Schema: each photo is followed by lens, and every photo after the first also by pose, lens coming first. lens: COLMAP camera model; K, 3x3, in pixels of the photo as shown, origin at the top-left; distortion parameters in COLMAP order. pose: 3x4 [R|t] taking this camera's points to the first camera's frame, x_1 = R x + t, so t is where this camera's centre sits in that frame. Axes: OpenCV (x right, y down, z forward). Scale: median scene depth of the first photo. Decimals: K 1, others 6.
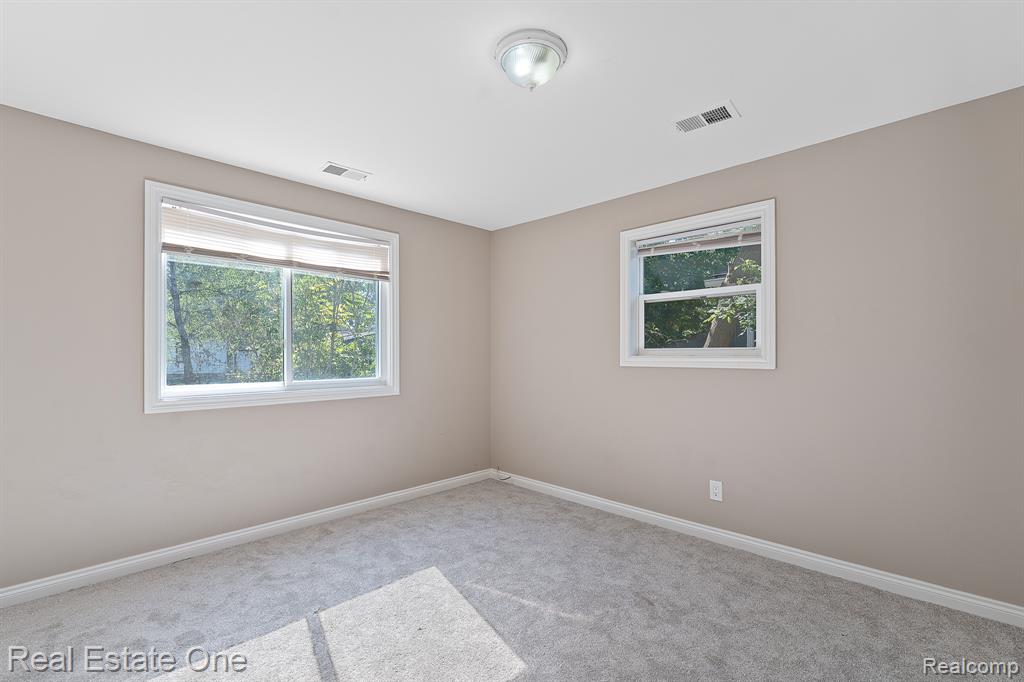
lens RADIAL K [[449.9, 0, 512.5], [0, 449.9, 345.7], [0, 0, 1]] dist [-0.000746, 0.000029]
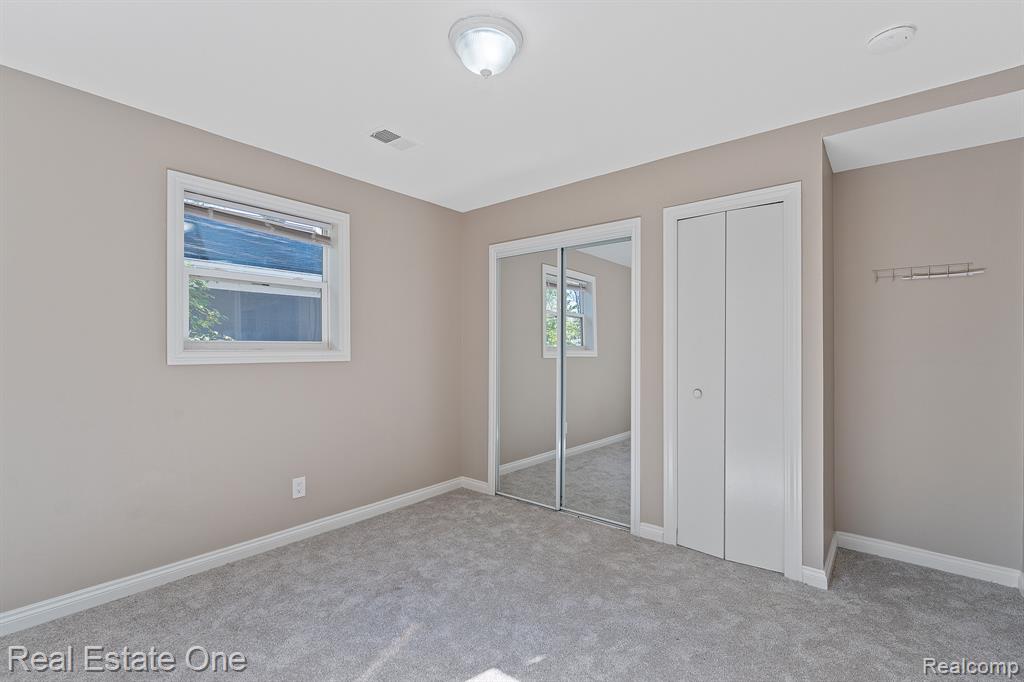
lens RADIAL K [[460.4, 0, 512.0], [0, 460.4, 341.0], [0, 0, 1]] dist [0.001058, 0.000055]
pose [[-0.080887, 0.013130, 0.996637, -0.589953], [-0.019863, 0.999693, -0.014783, 0.009577], [-0.996525, -0.020992, -0.080601, 0.628739]]
